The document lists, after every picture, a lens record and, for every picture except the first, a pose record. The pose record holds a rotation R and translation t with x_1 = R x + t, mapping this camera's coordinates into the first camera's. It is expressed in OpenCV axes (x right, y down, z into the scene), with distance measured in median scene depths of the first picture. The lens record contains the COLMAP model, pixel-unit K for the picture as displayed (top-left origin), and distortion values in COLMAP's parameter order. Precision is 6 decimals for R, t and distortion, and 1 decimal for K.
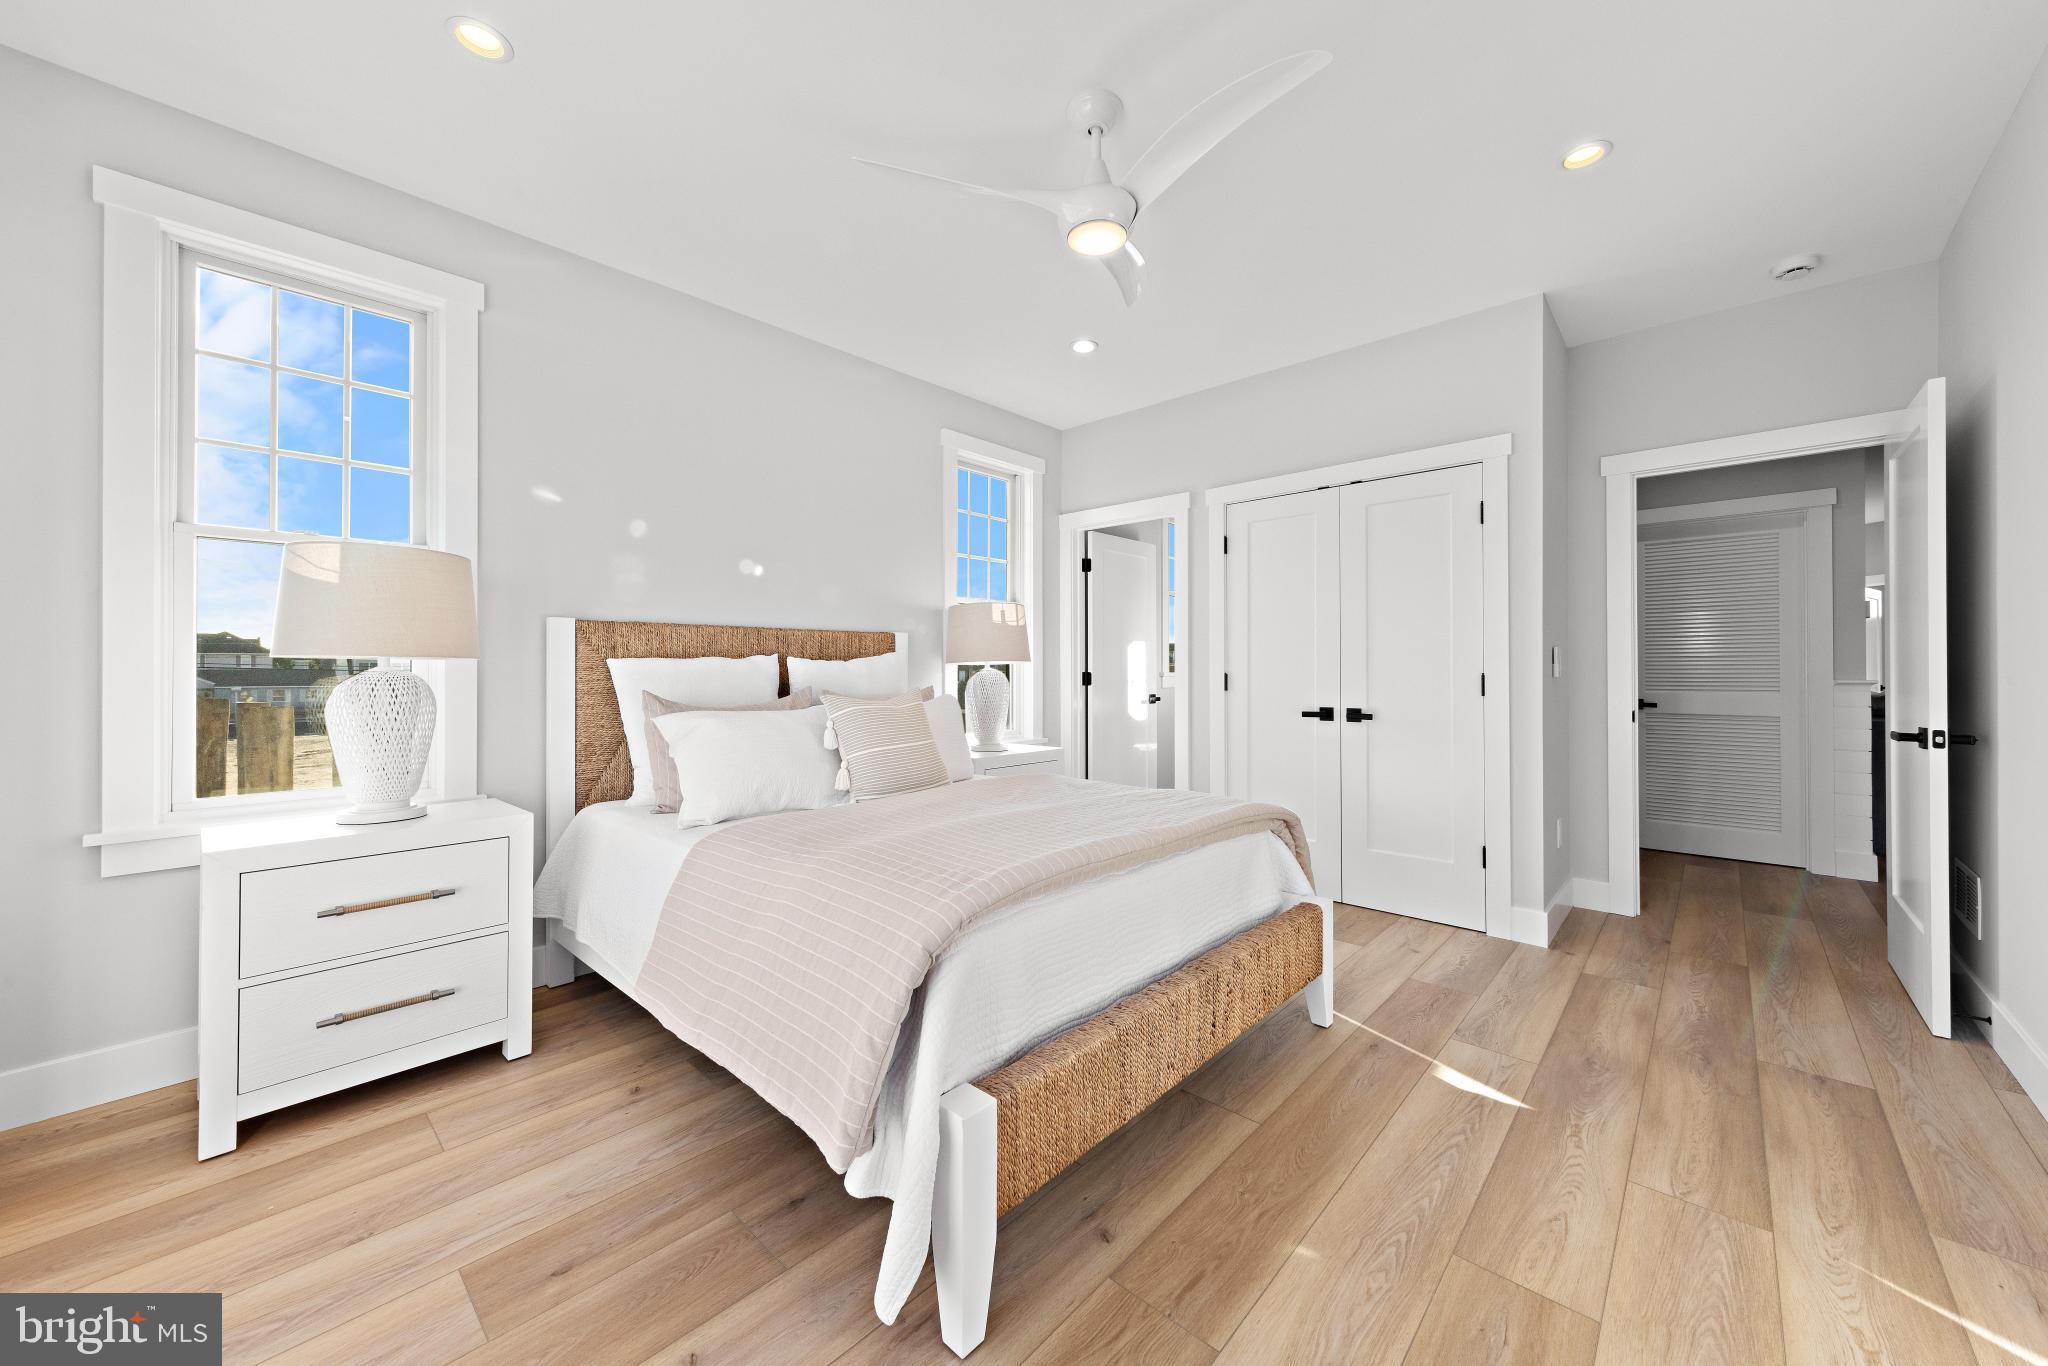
lens RADIAL K [[758.0, 0, 1027.7], [0, 758.0, 666.5], [0, 0, 1]] dist [0.020933, 0.000039]
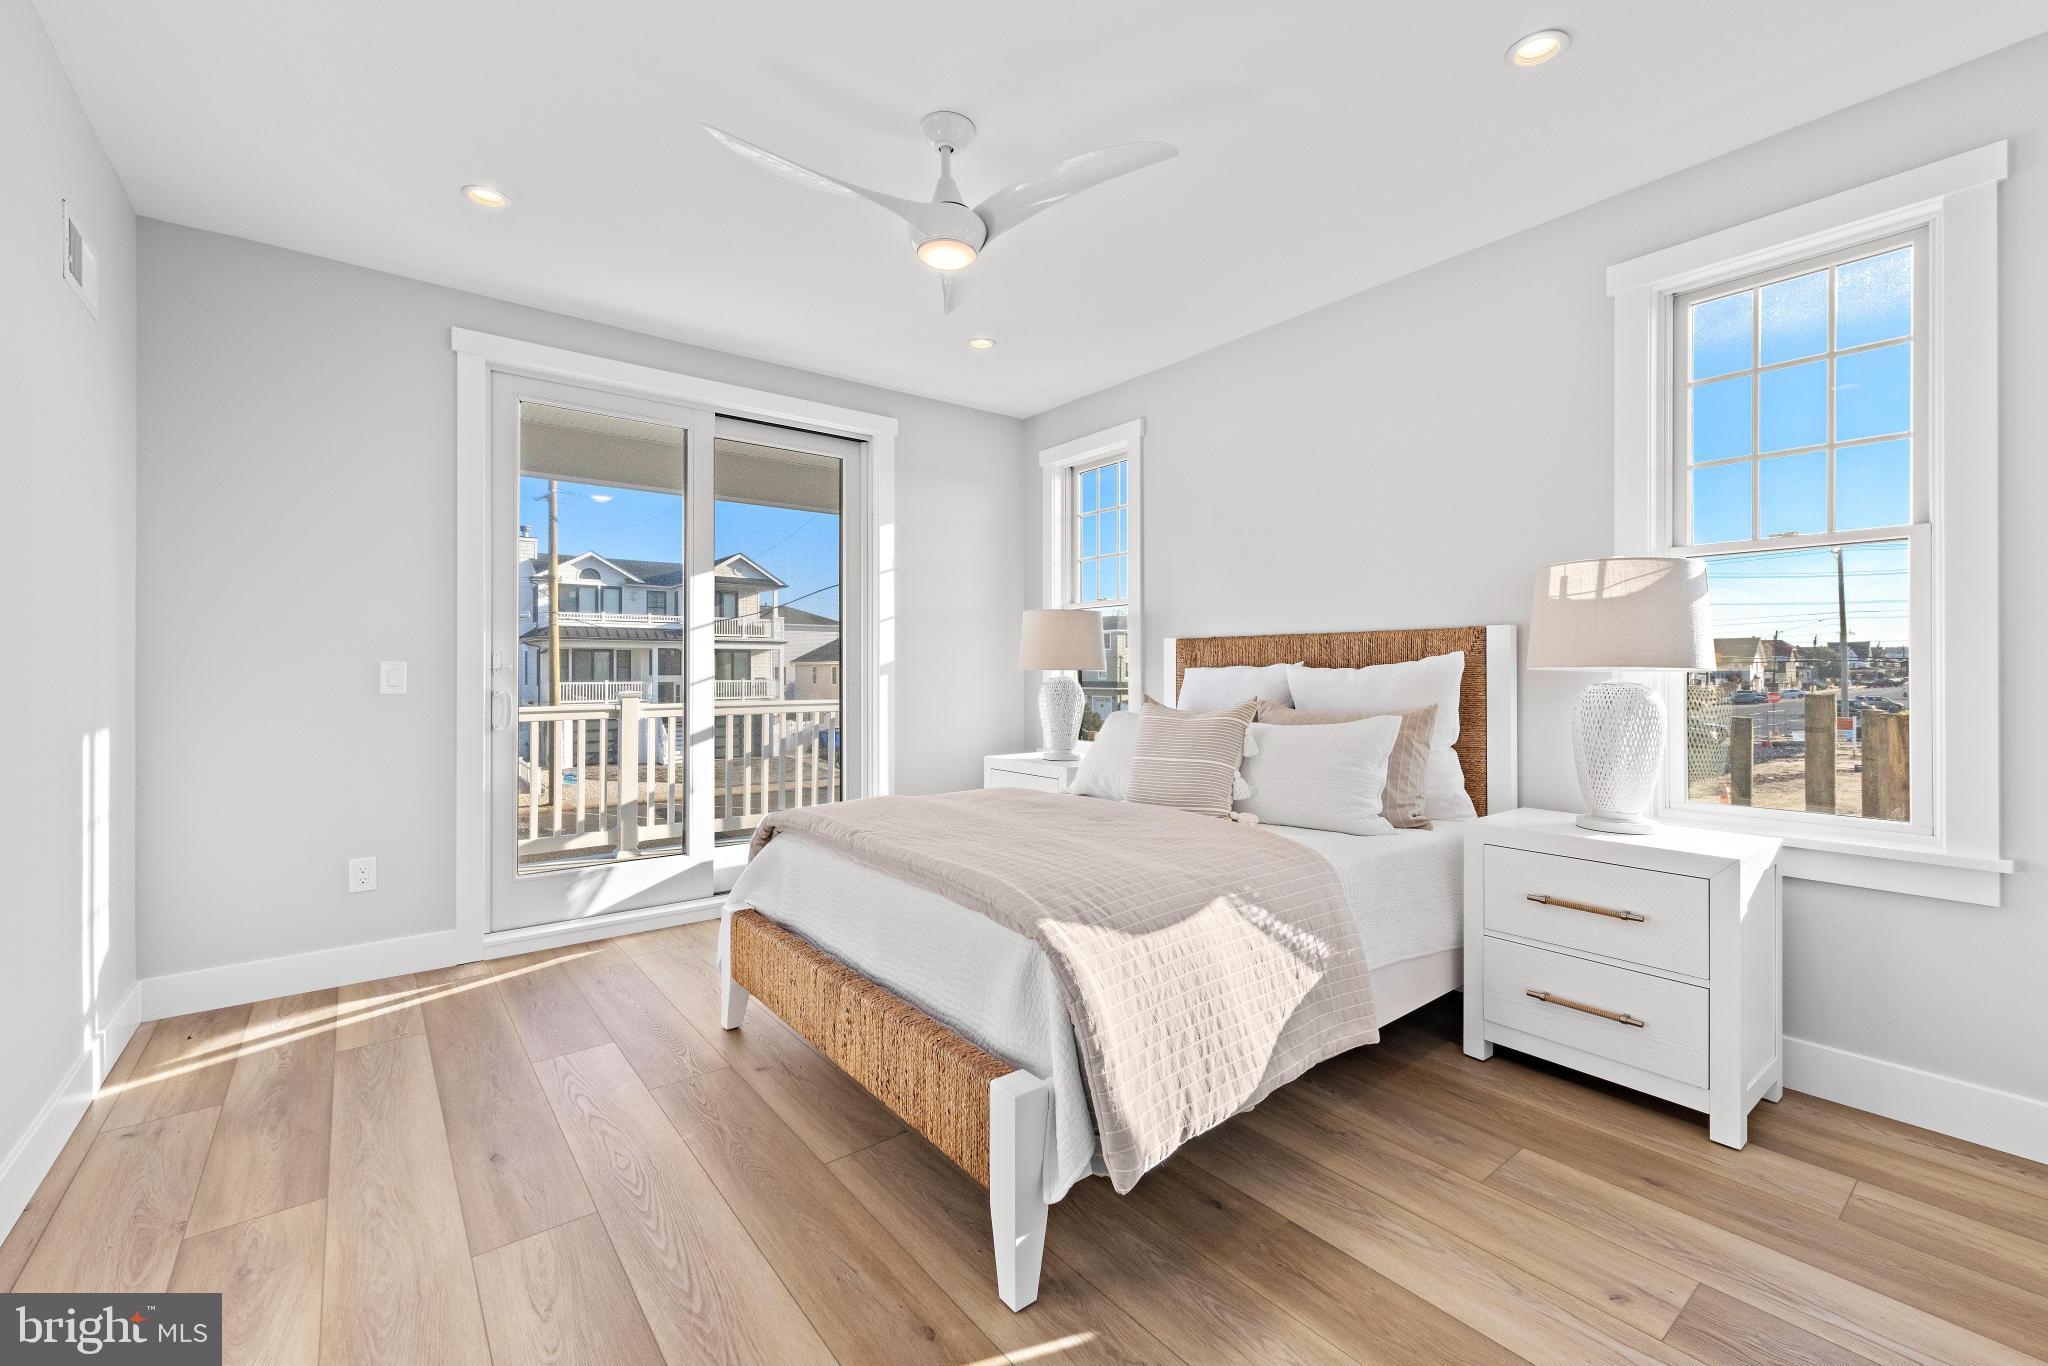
lens RADIAL K [[868.8, 0, 1033.9], [0, 868.8, 678.8], [0, 0, 1]] dist [0.002475, -0.000291]
pose [[-0.167156, 0.006151, -0.985911, 1.280126], [-0.004542, 0.999965, 0.007009, -0.002446], [0.985920, 0.005649, -0.167122, 1.399804]]
